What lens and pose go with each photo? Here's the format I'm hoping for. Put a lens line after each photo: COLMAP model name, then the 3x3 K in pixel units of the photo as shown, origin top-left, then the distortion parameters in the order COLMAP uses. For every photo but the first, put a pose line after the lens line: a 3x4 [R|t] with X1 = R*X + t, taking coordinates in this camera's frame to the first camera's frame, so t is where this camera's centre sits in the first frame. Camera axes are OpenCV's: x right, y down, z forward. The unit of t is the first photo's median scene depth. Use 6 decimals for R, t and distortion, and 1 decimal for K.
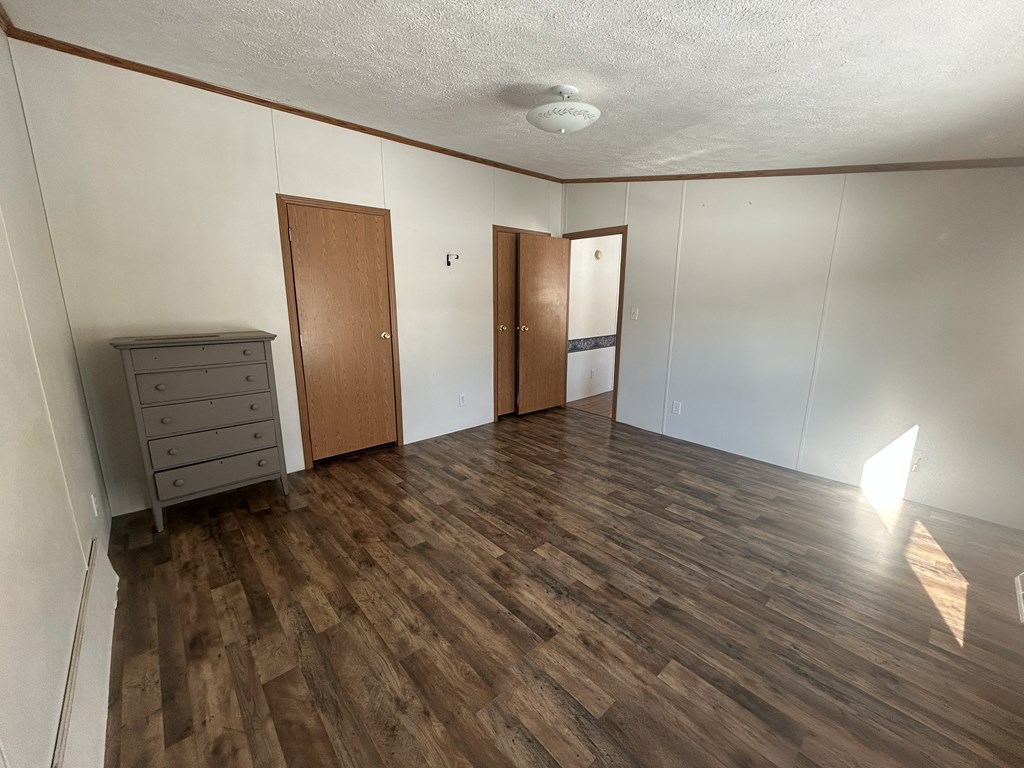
lens RADIAL K [[410.4, 0, 511.4], [0, 410.4, 383.1], [0, 0, 1]] dist [-0.003215, 0.001644]
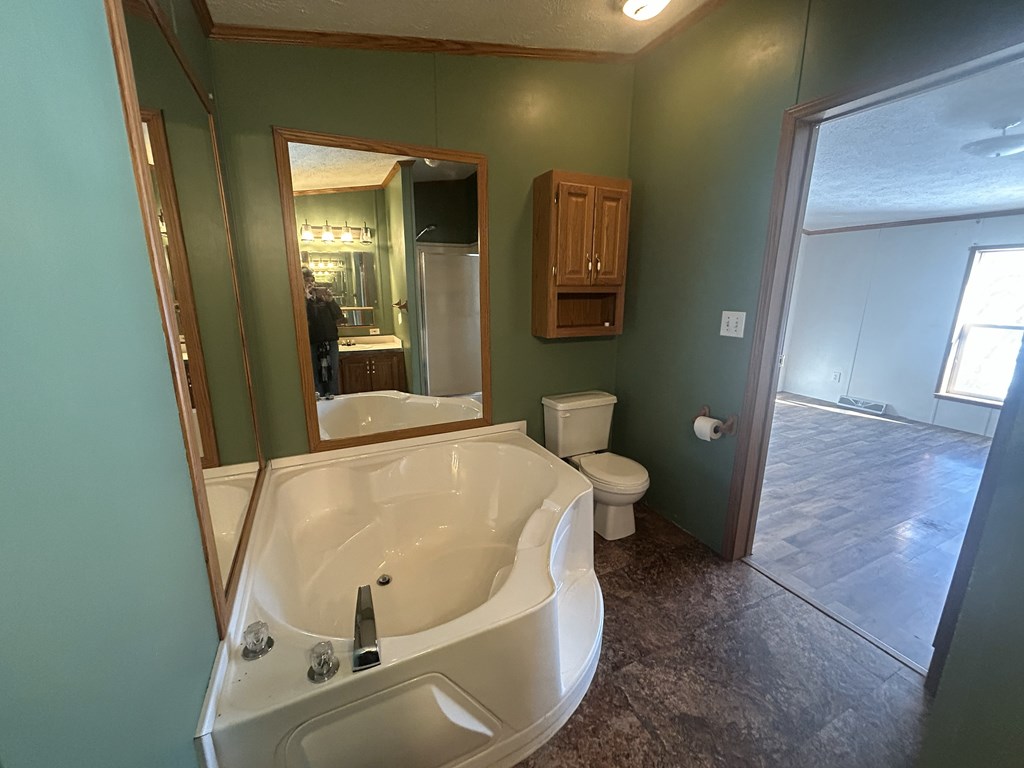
lens RADIAL K [[410.4, 0, 506.4], [0, 410.4, 384.9], [0, 0, 1]] dist [-0.003215, 0.001644]
pose [[0.284368, -0.221120, 0.932867, -1.156982], [0.197407, 0.965693, 0.168725, -0.317835], [-0.938171, 0.136174, 0.318263, 1.513636]]
